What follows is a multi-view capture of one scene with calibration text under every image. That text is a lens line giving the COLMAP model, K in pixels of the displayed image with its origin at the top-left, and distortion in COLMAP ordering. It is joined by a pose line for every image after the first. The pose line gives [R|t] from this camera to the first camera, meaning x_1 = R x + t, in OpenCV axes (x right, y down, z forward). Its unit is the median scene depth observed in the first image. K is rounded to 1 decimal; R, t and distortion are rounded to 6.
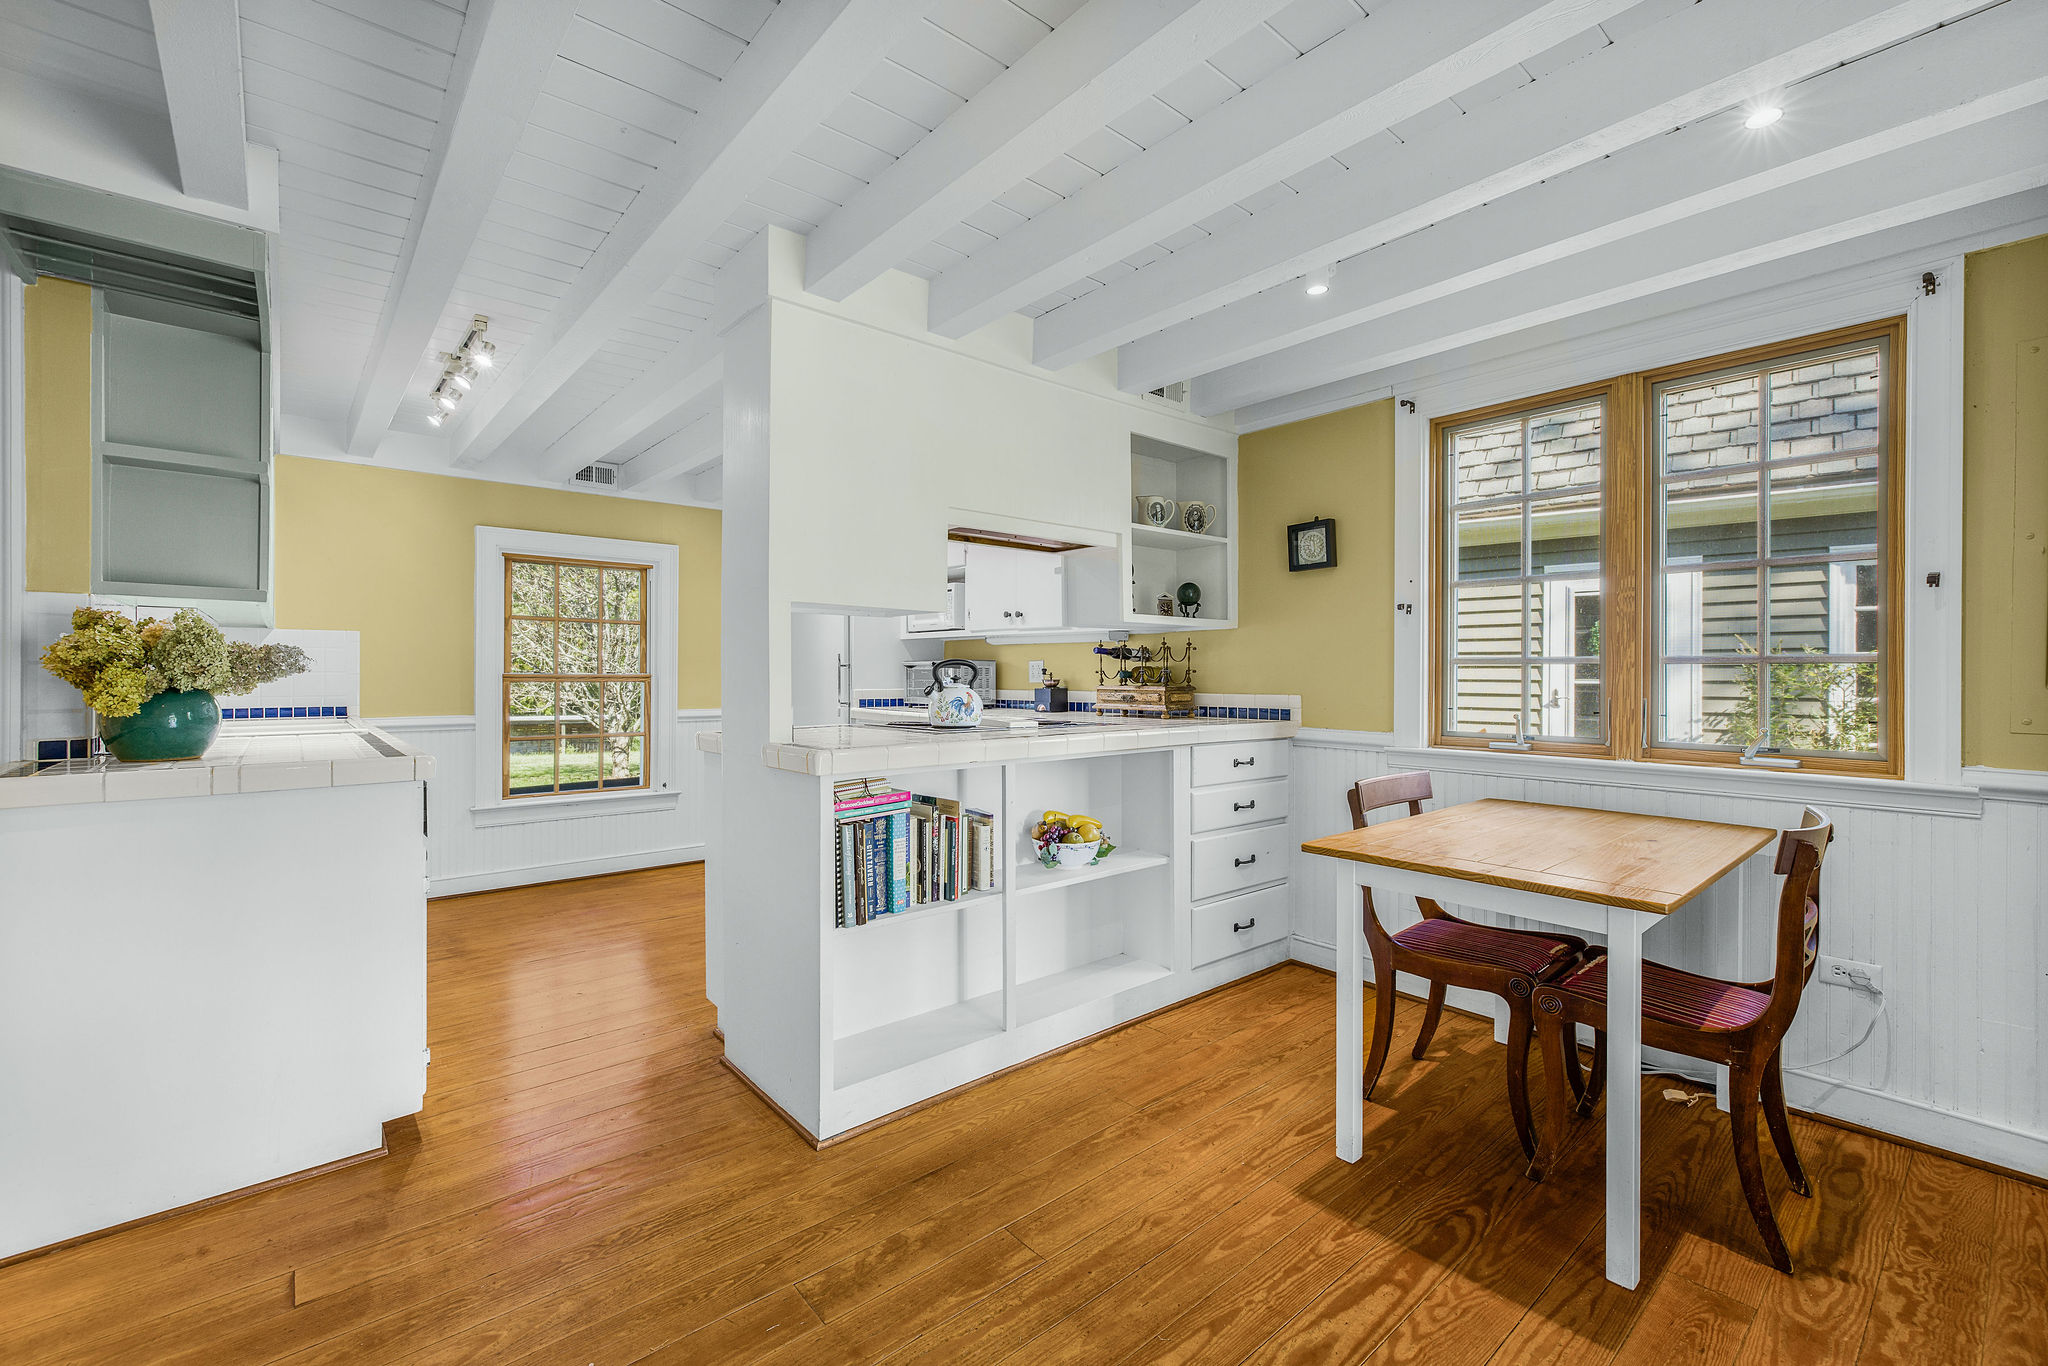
lens RADIAL K [[861.1, 0, 1022.1], [0, 861.1, 674.9], [0, 0, 1]] dist [0.001089, 0.000042]
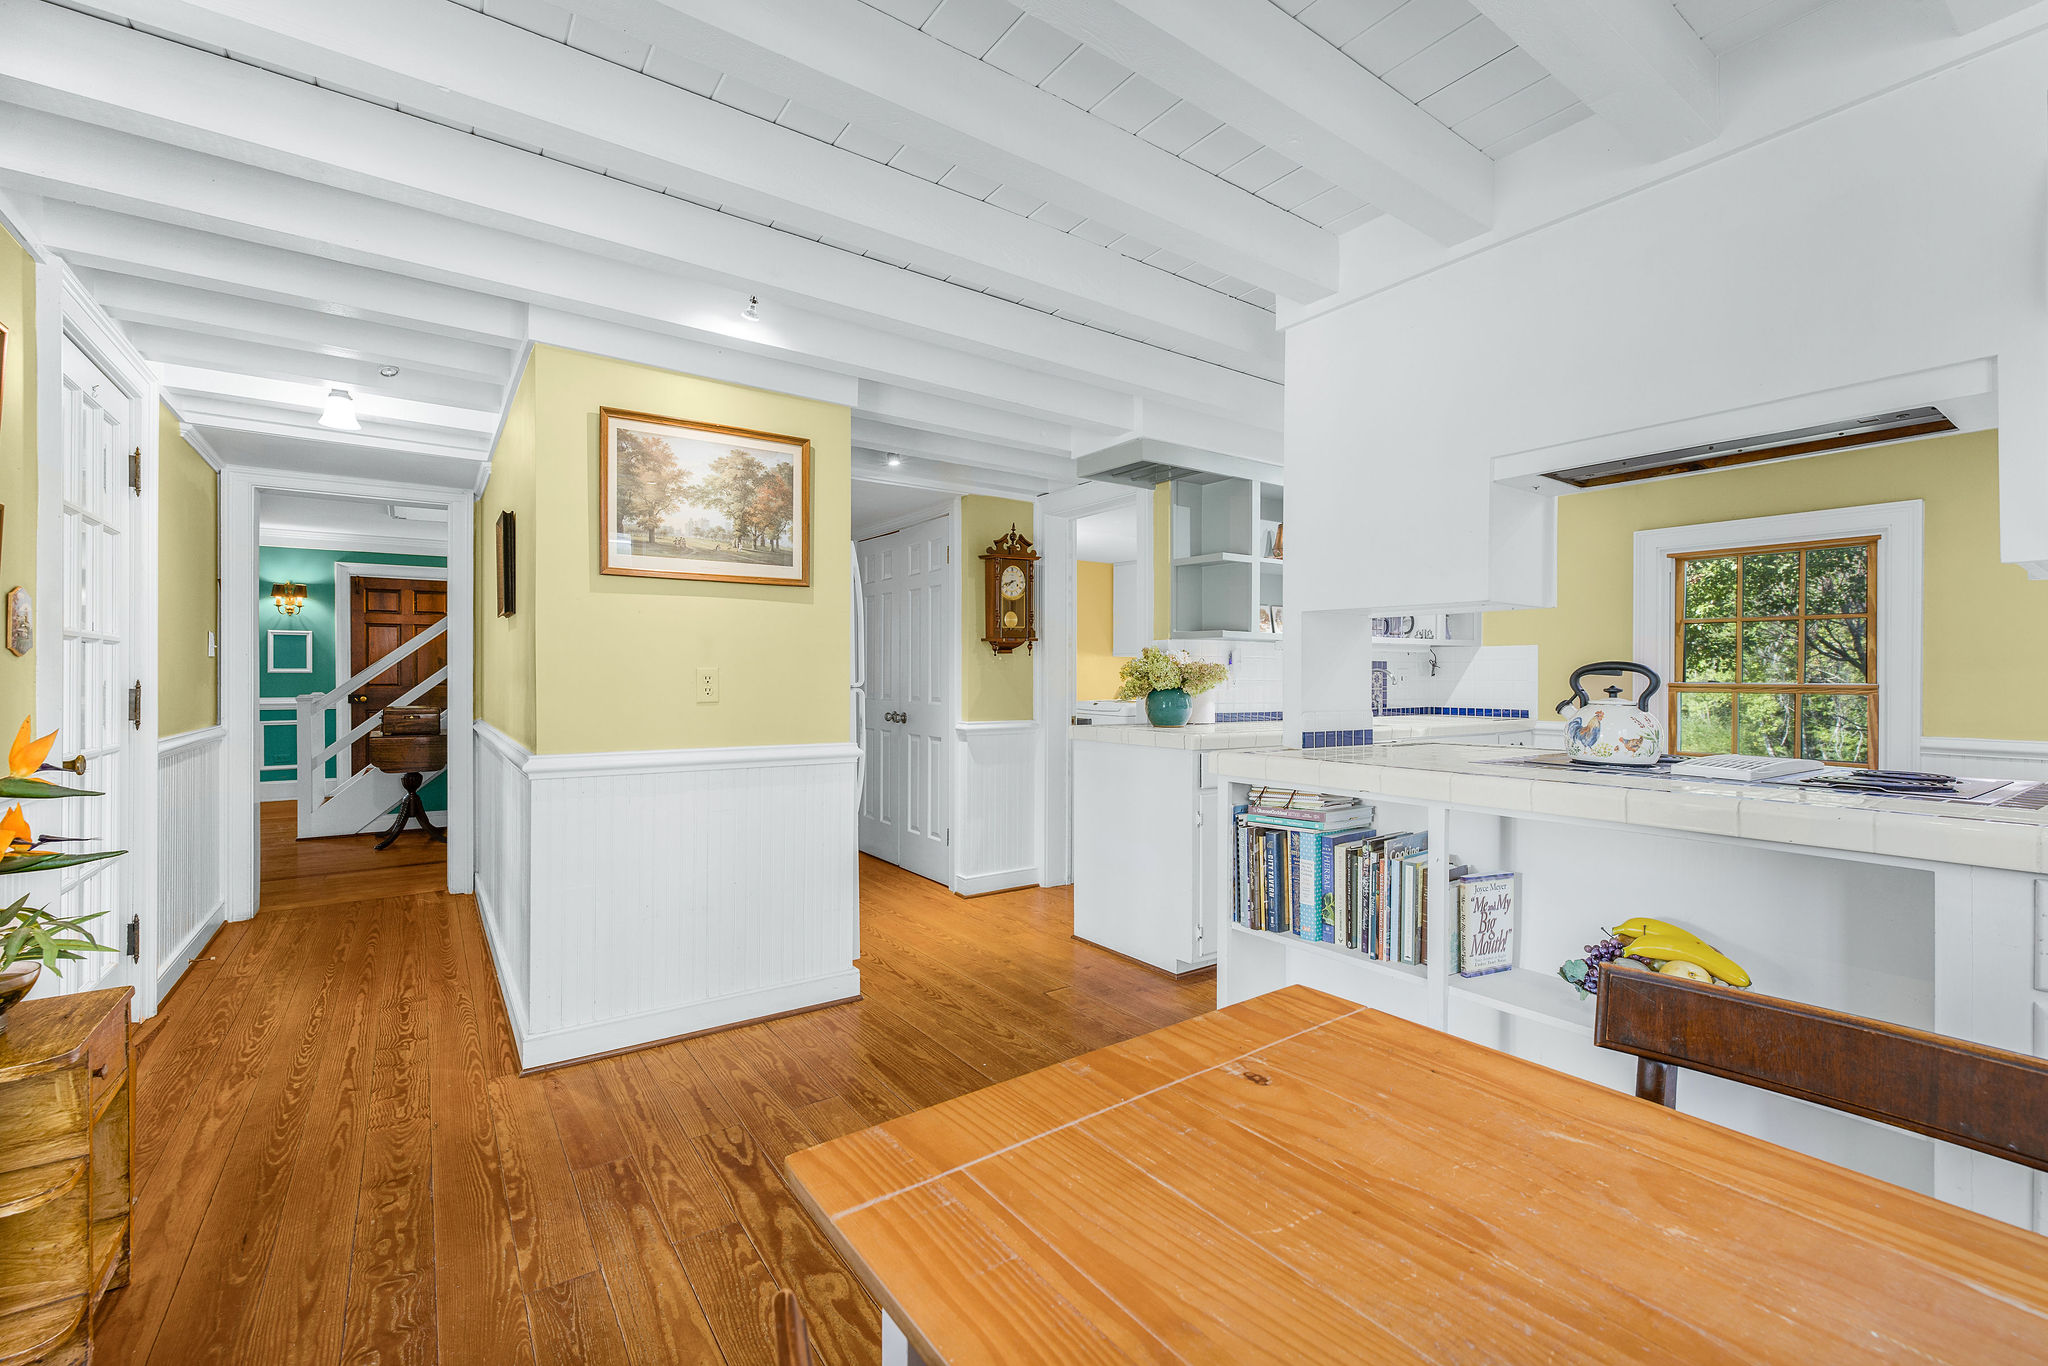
lens RADIAL K [[861.1, 0, 1021.8], [0, 861.1, 684.6], [0, 0, 1]] dist [0.001089, 0.000042]
pose [[-0.097082, 0.005392, -0.995262, 0.620798], [-0.006743, 0.999959, 0.006076, -0.001405], [0.995254, 0.007301, -0.097041, 0.605948]]
